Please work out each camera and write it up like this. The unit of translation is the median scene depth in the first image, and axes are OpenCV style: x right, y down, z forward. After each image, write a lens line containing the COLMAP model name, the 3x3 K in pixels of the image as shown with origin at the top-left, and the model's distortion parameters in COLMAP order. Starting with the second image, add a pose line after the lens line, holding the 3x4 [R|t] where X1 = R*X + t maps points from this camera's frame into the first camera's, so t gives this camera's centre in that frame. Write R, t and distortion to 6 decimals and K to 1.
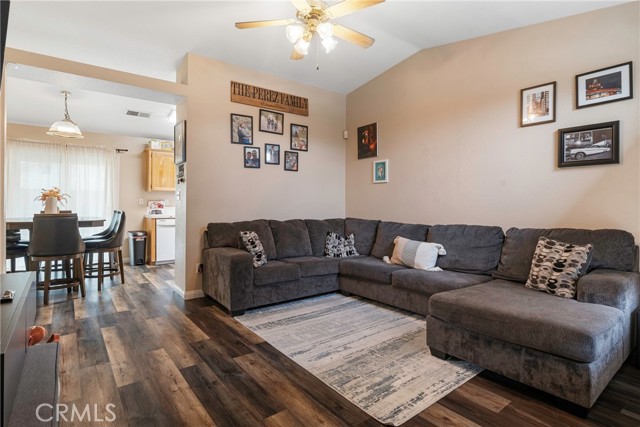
lens RADIAL K [[314.9, 0, 316.5], [0, 314.9, 201.2], [0, 0, 1]] dist [-0.010422, -0.000090]
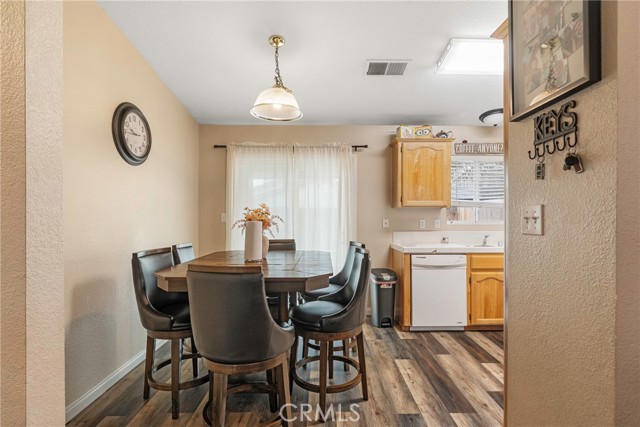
lens RADIAL K [[311.3, 0, 321.4], [0, 311.3, 216.0], [0, 0, 1]] dist [-0.002345, -0.000182]
pose [[0.783670, -0.006387, -0.621144, -0.407823], [0.006419, 0.999977, -0.002183, -0.021945], [0.621144, -0.002276, 0.783693, 0.637802]]
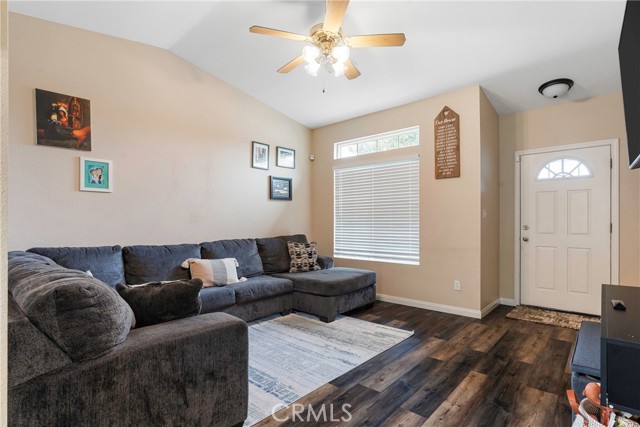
lens RADIAL K [[314.9, 0, 319.1], [0, 314.9, 217.6], [0, 0, 1]] dist [-0.010422, -0.000090]
pose [[-0.154793, 0.011715, 0.987877, -0.627212], [-0.004237, 0.999913, -0.012522, 0.005871], [-0.987938, -0.006124, -0.154730, 0.724619]]
